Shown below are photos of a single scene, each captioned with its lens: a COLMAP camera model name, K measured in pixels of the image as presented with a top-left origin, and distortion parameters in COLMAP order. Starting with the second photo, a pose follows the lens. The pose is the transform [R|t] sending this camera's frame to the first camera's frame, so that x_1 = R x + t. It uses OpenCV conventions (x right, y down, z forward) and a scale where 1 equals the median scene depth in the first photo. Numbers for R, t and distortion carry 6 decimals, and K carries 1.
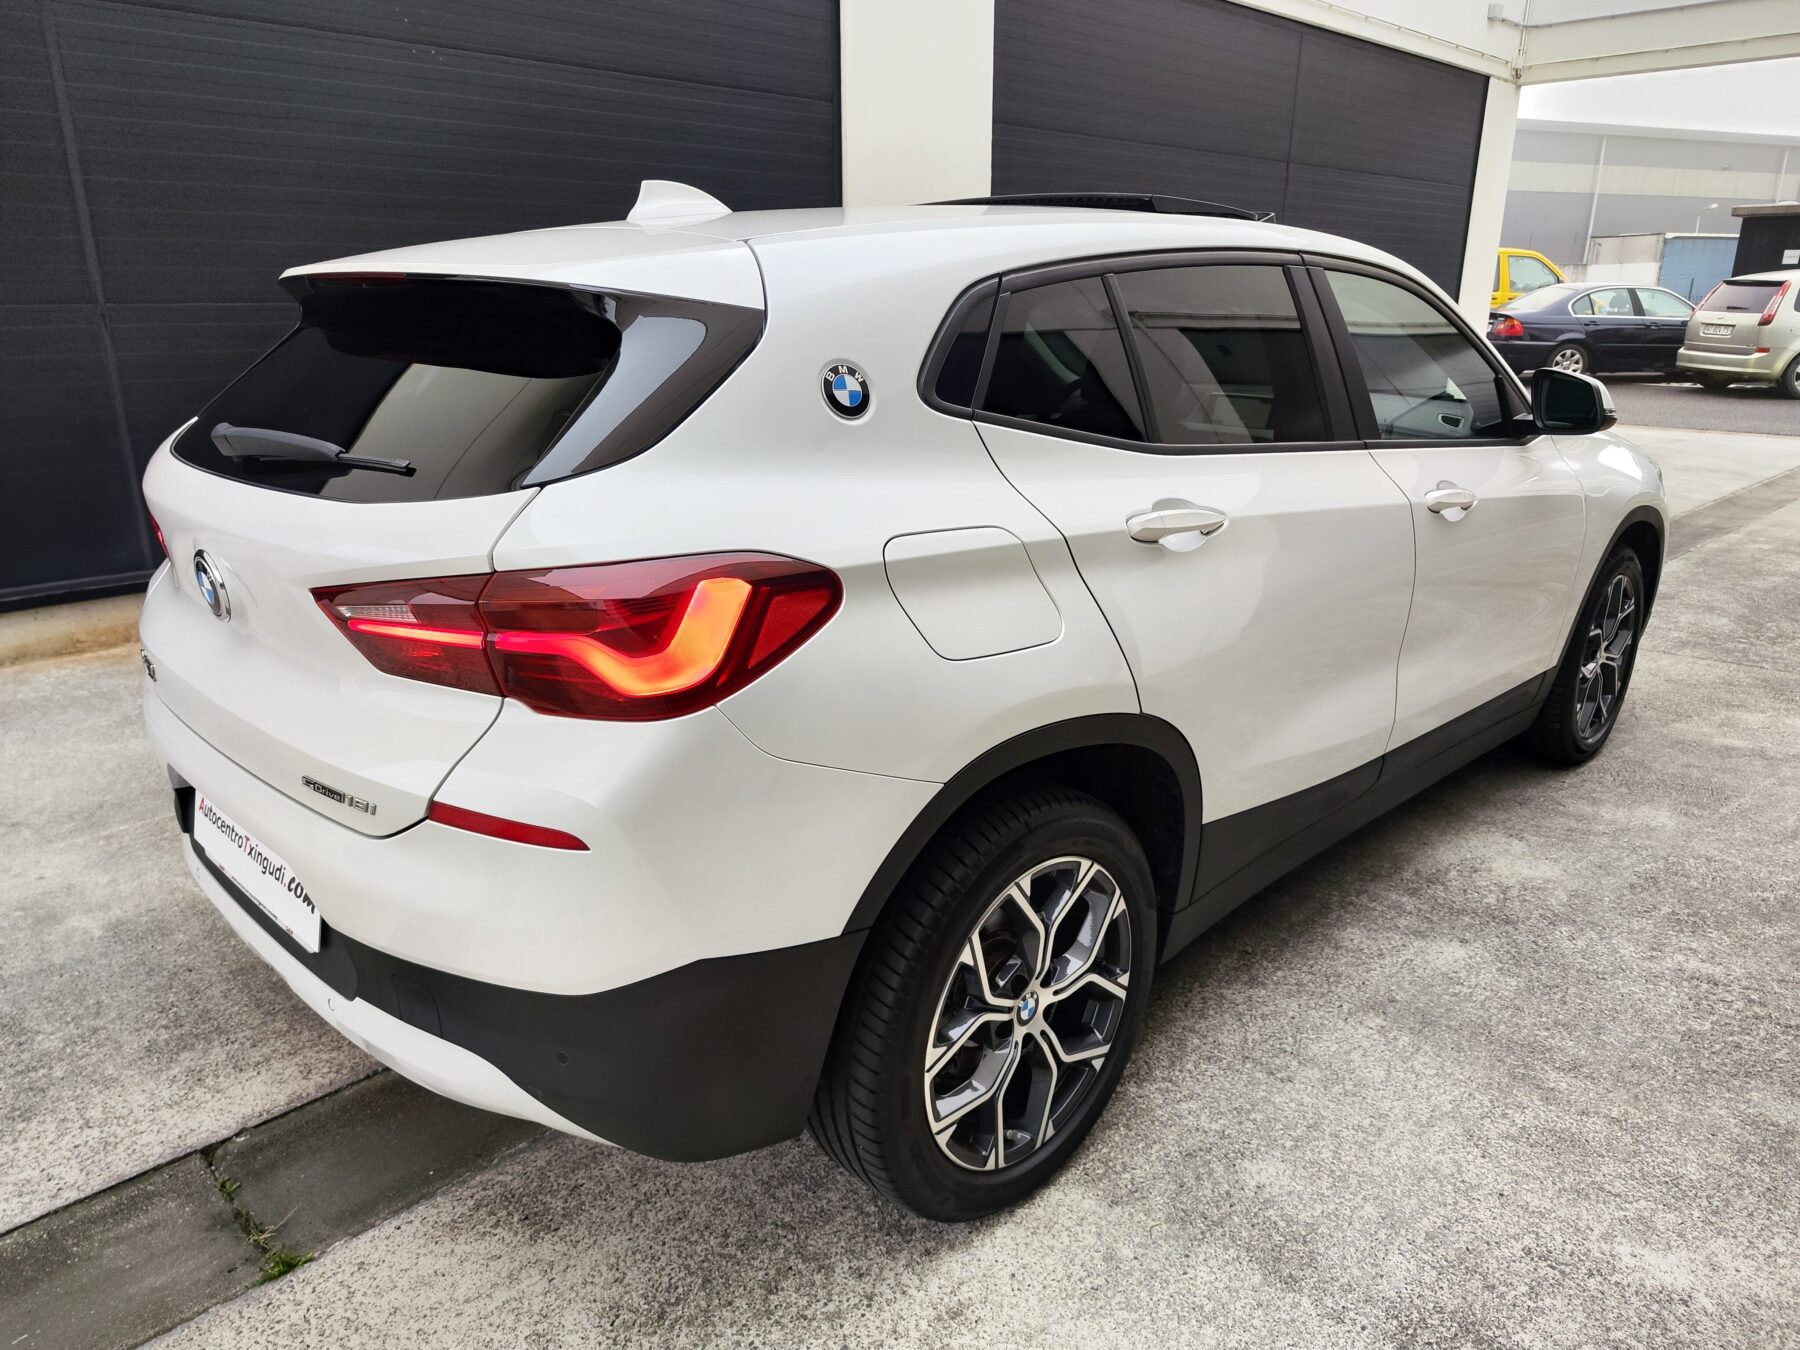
lens RADIAL K [[1181.5, 0, 900.0], [0, 1181.5, 675.0], [0, 0, 1]] dist [0.025068, -0.000168]
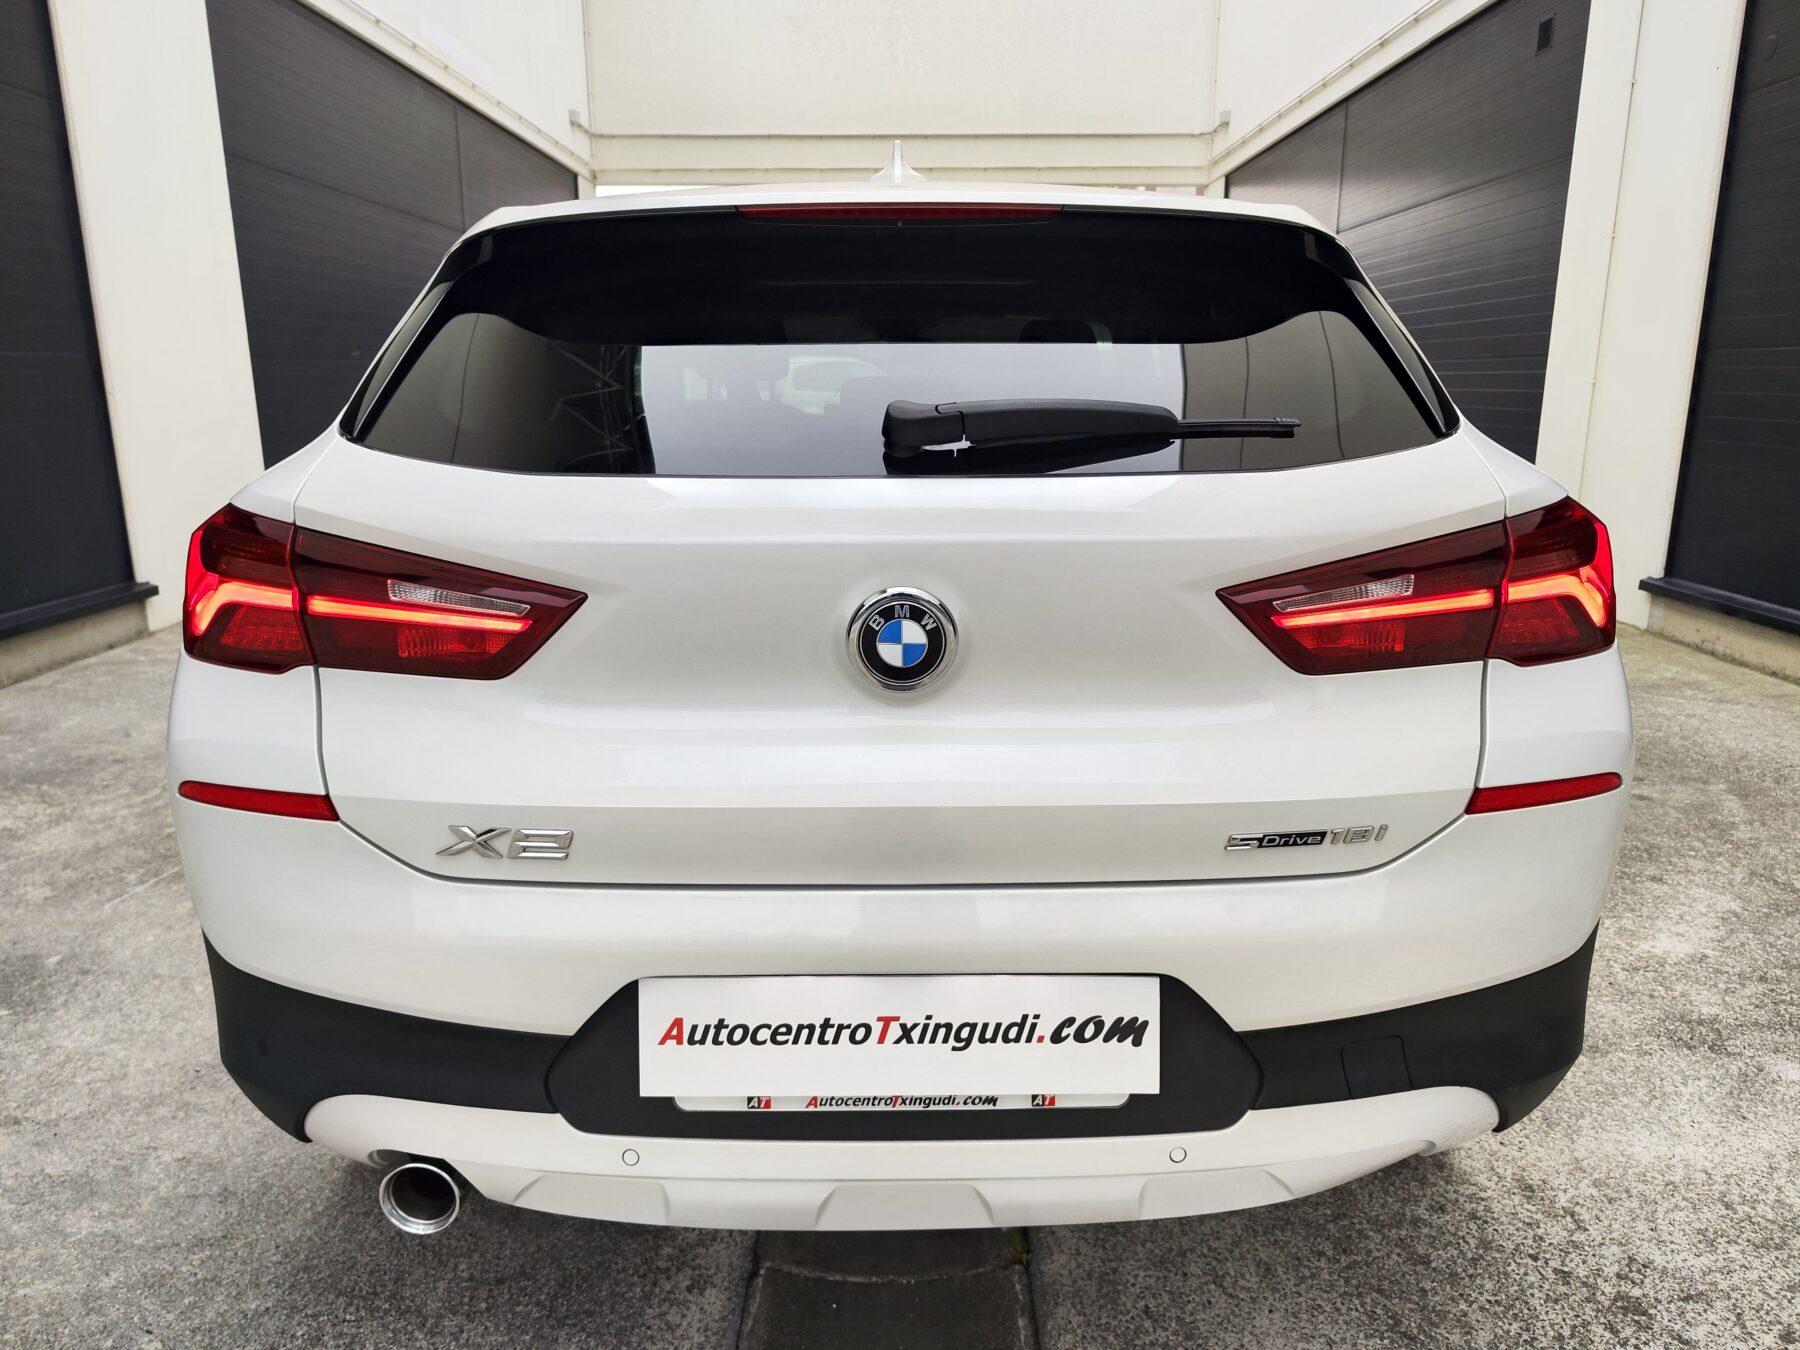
lens RADIAL K [[1197.1, 0, 900.0], [0, 1197.1, 675.0], [0, 0, 1]] dist [0.013358, 0.001624]
pose [[0.720301, -0.171095, 0.672230, -0.964155], [0.216692, 0.976105, 0.016249, -0.061903], [-0.658947, 0.133963, 0.740164, 0.464907]]
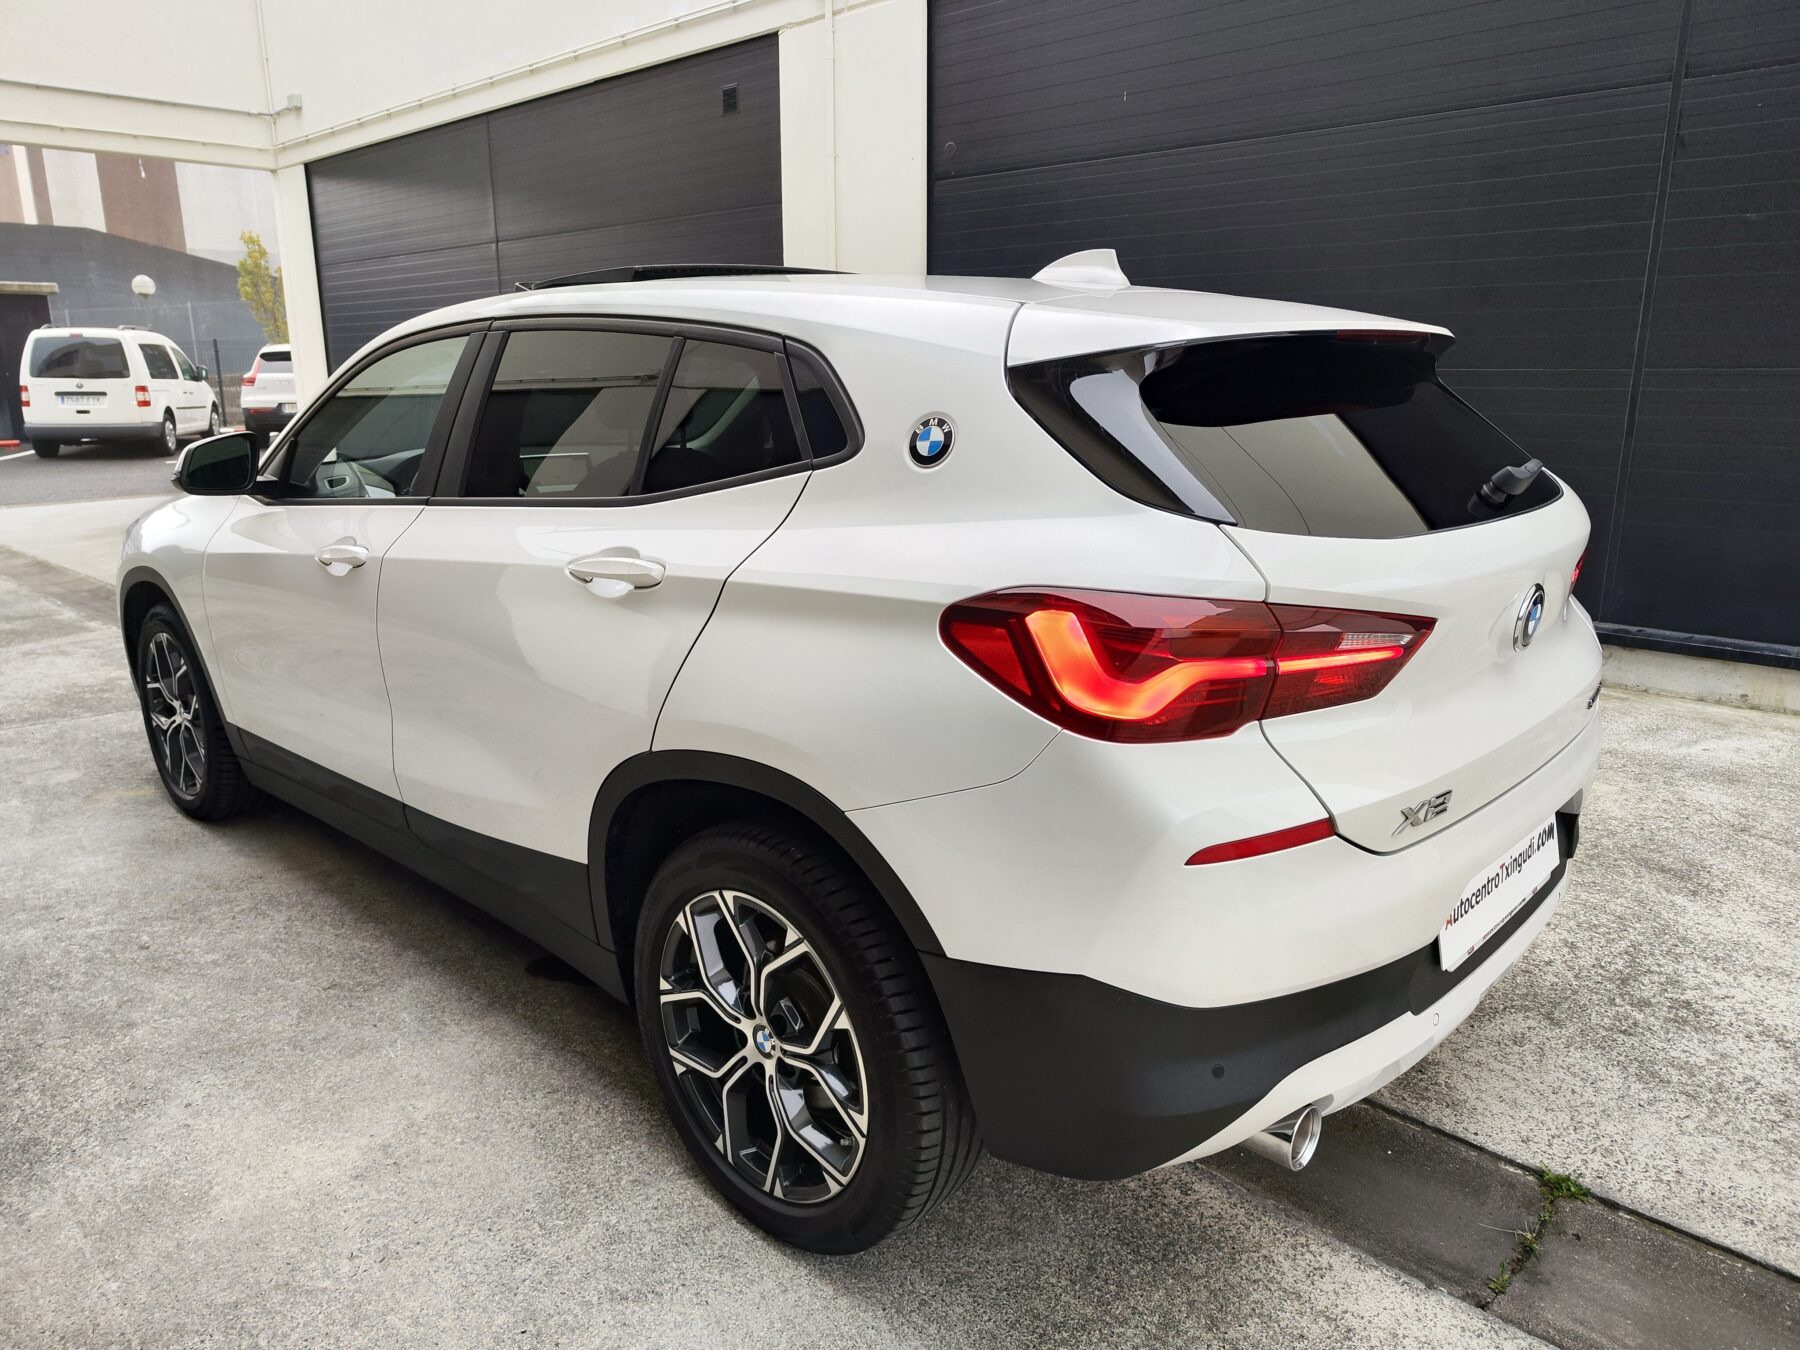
lens RADIAL K [[1225.0, 0, 840.9], [0, 1225.0, 641.3], [0, 0, 1]] dist [0.017893, -0.001275]
pose [[0.014546, -0.228675, 0.973394, -1.544923], [0.313758, 0.925372, 0.212705, -0.446498], [-0.949392, 0.302316, 0.085209, 1.388646]]
